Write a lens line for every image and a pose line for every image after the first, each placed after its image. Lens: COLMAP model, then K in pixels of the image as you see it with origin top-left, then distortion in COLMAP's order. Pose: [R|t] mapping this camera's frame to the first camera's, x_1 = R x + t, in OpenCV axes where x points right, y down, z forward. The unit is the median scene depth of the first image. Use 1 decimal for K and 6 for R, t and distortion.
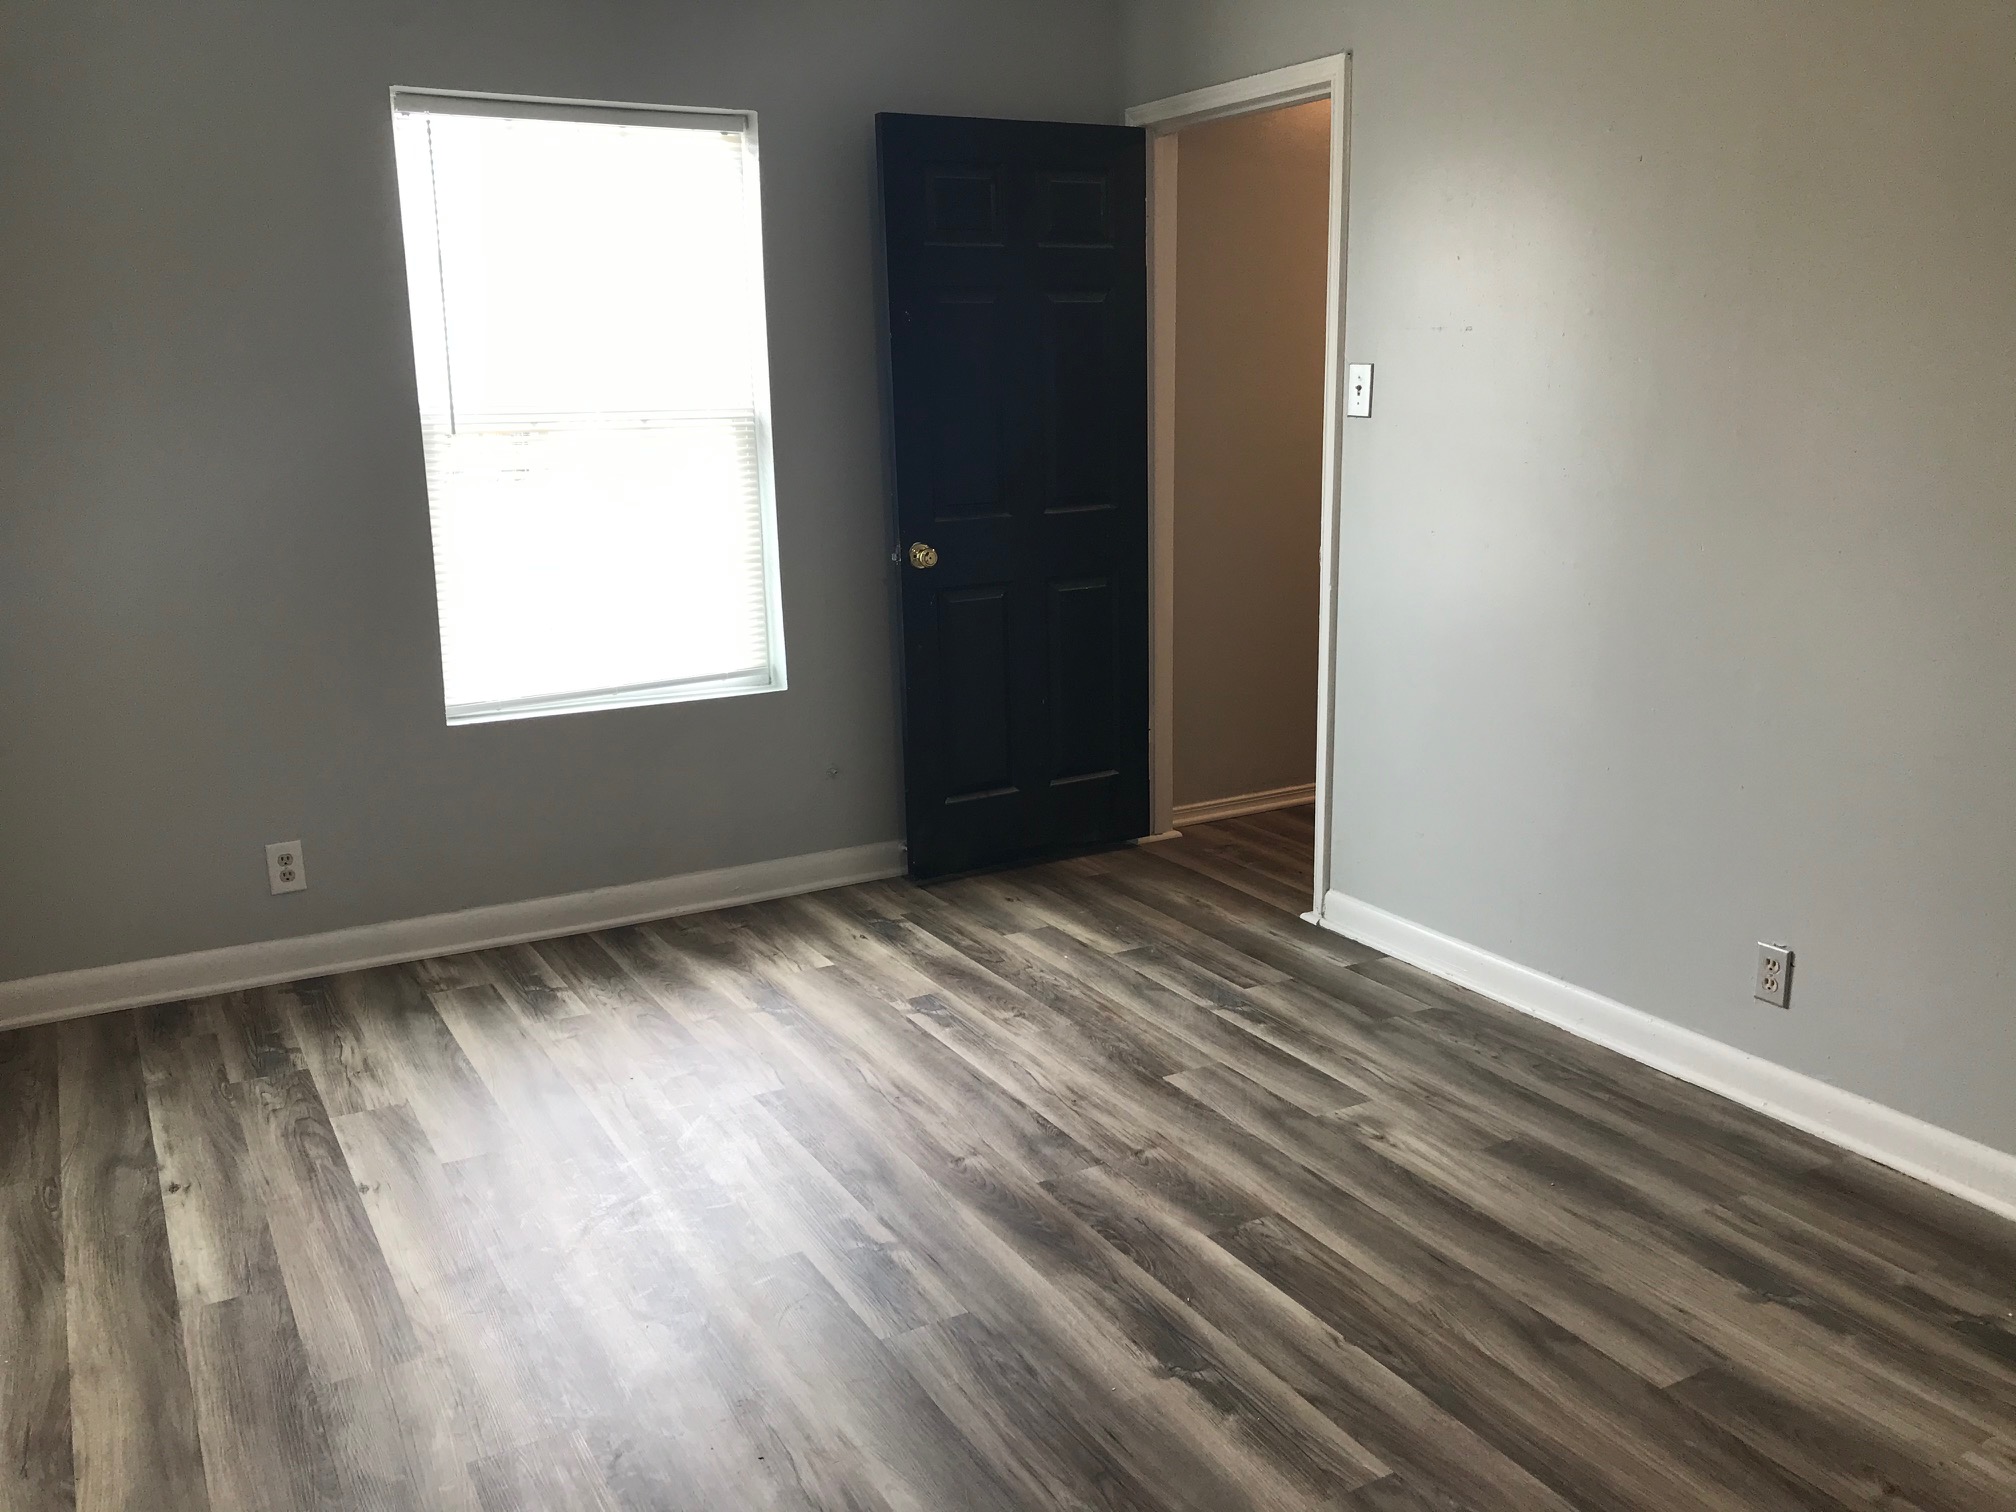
lens RADIAL K [[1684.1, 0, 1008.0], [0, 1684.1, 756.0], [0, 0, 1]] dist [0.055150, -0.050686]
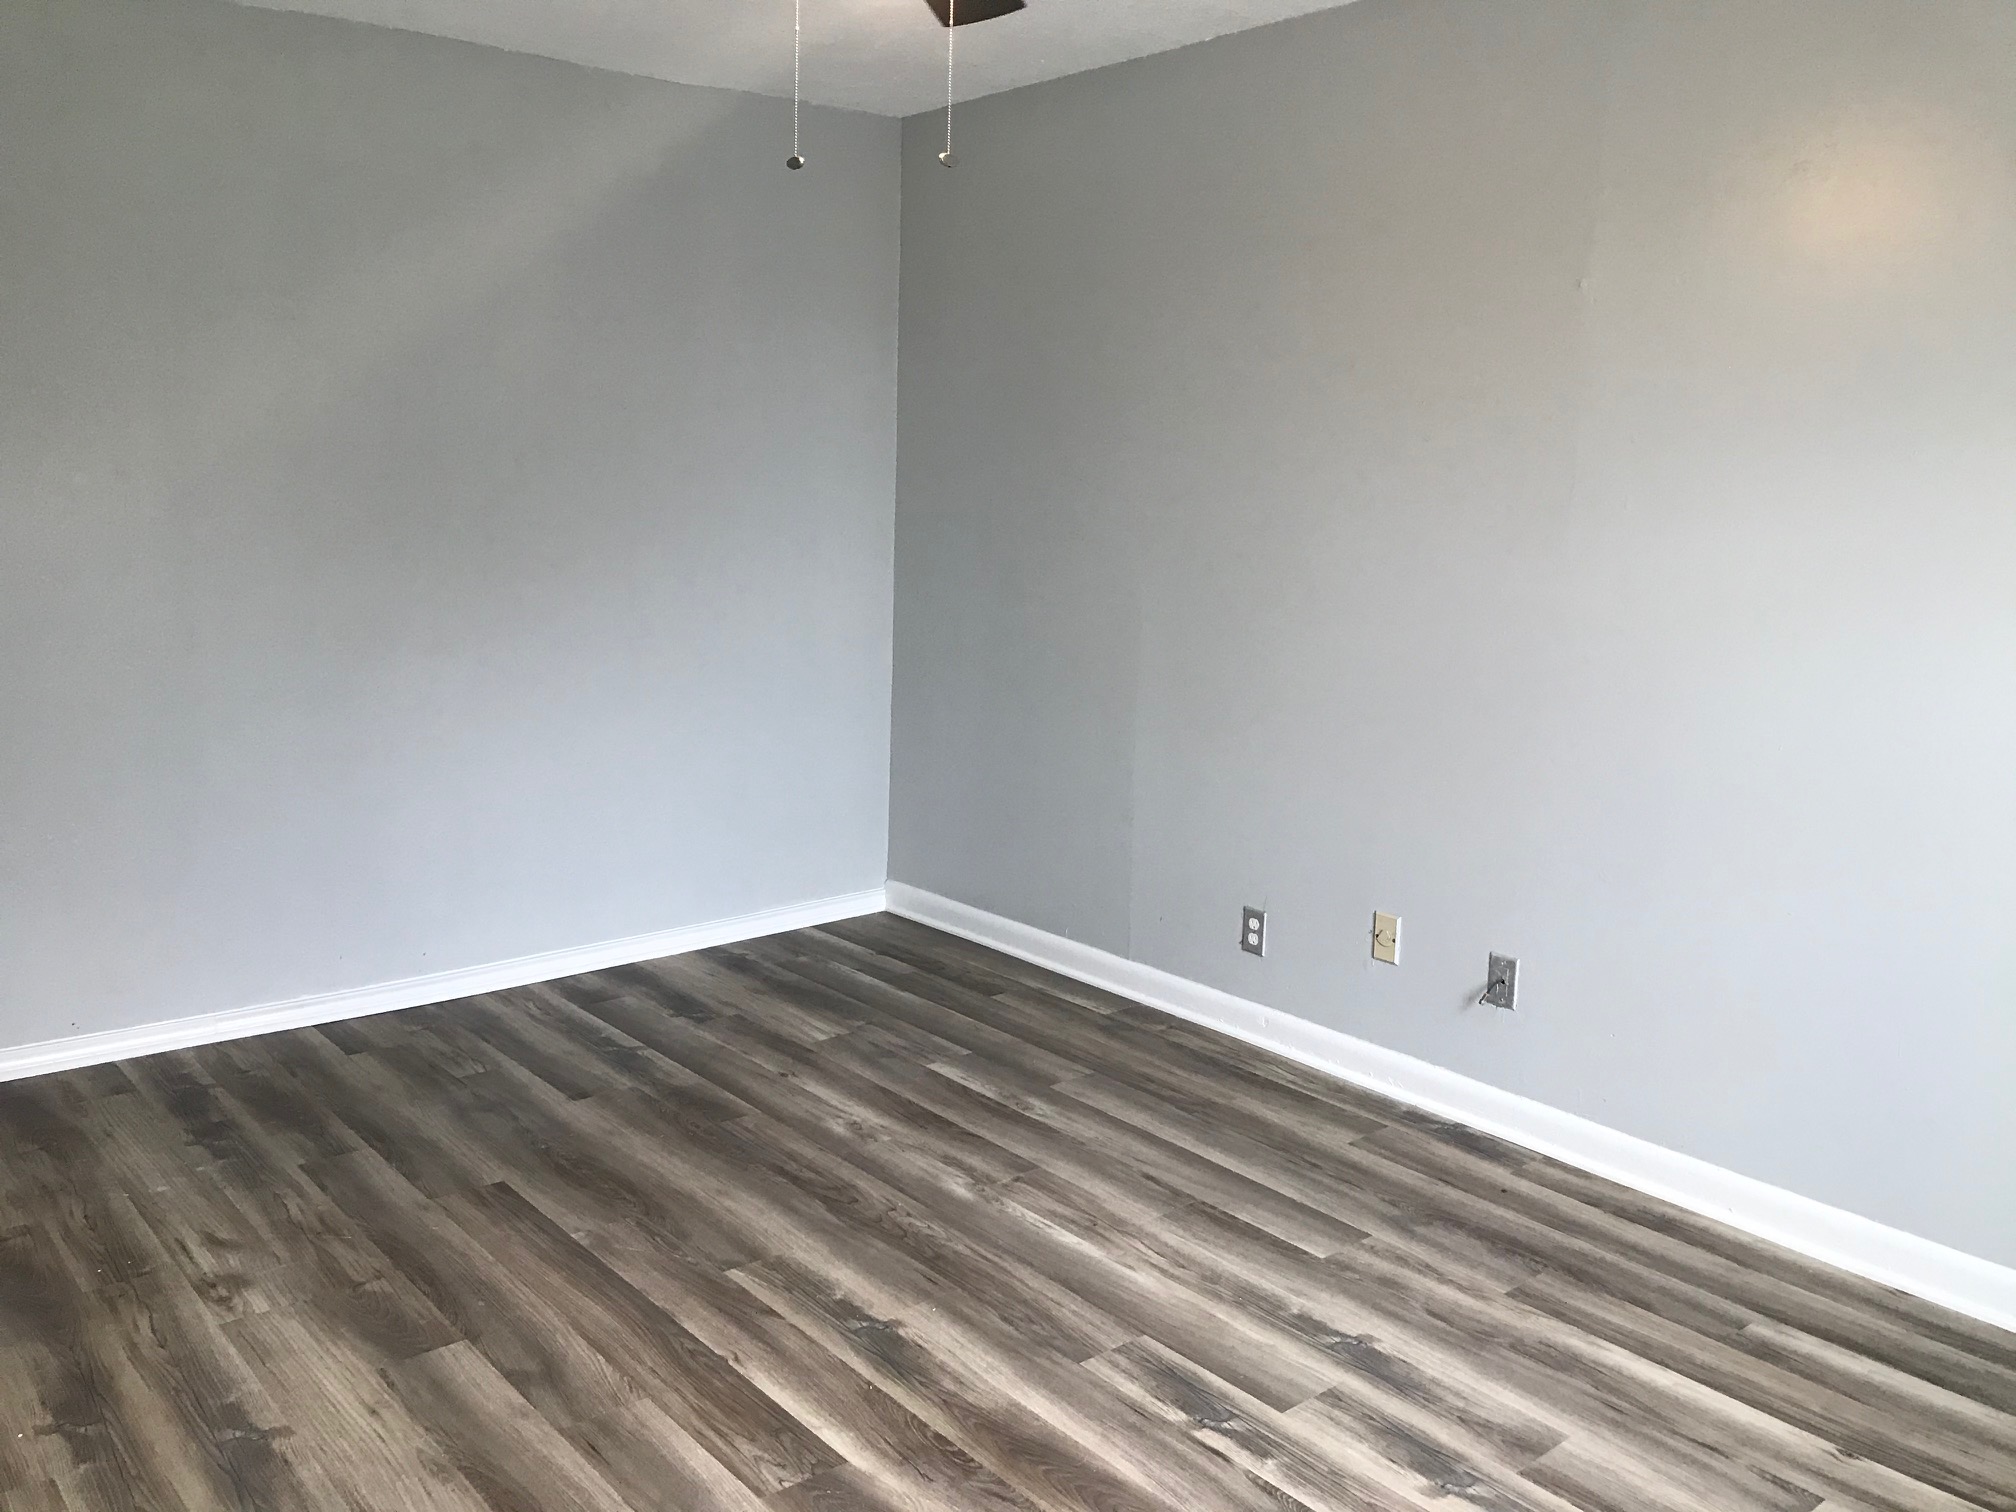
lens RADIAL K [[1684.1, 0, 1008.0], [0, 1684.1, 756.0], [0, 0, 1]] dist [0.055150, -0.050686]
pose [[-0.984412, 0.013412, -0.175365, 0.202924], [-0.054556, 0.924619, 0.376966, -0.422470], [0.167201, 0.380658, -0.909474, 1.830716]]
